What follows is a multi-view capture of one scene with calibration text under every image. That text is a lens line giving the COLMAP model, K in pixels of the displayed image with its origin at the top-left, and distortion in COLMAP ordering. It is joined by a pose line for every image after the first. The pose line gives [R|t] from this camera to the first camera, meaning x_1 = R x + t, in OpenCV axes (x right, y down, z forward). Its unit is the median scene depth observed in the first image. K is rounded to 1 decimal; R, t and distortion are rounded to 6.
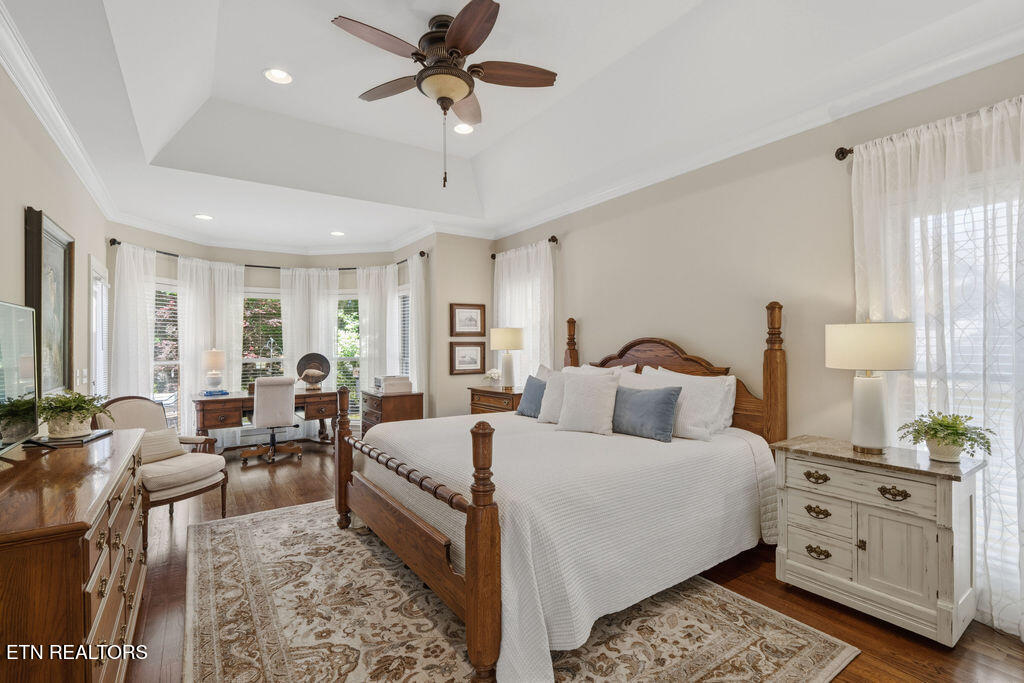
lens RADIAL K [[472.5, 0, 508.9], [0, 472.5, 343.0], [0, 0, 1]] dist [0.011824, -0.004757]
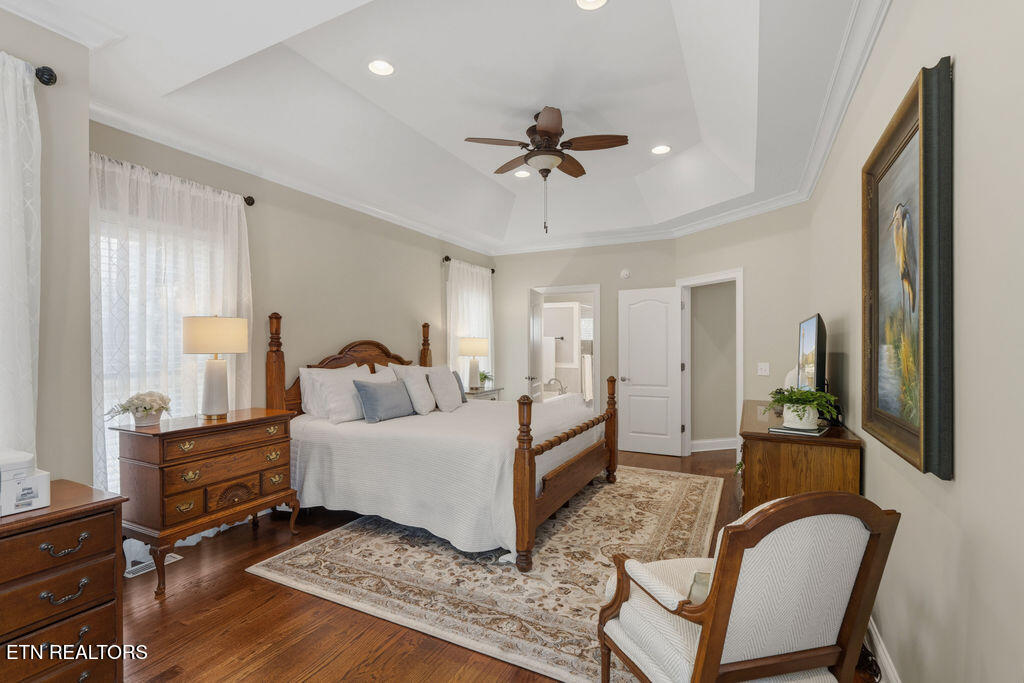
lens RADIAL K [[472.5, 0, 508.5], [0, 472.5, 345.4], [0, 0, 1]] dist [0.011824, -0.004757]
pose [[-0.488851, 0.007283, 0.872337, -1.230478], [-0.001982, 0.999953, -0.009459, 0.017570], [-0.872365, -0.006353, -0.488814, 1.678590]]
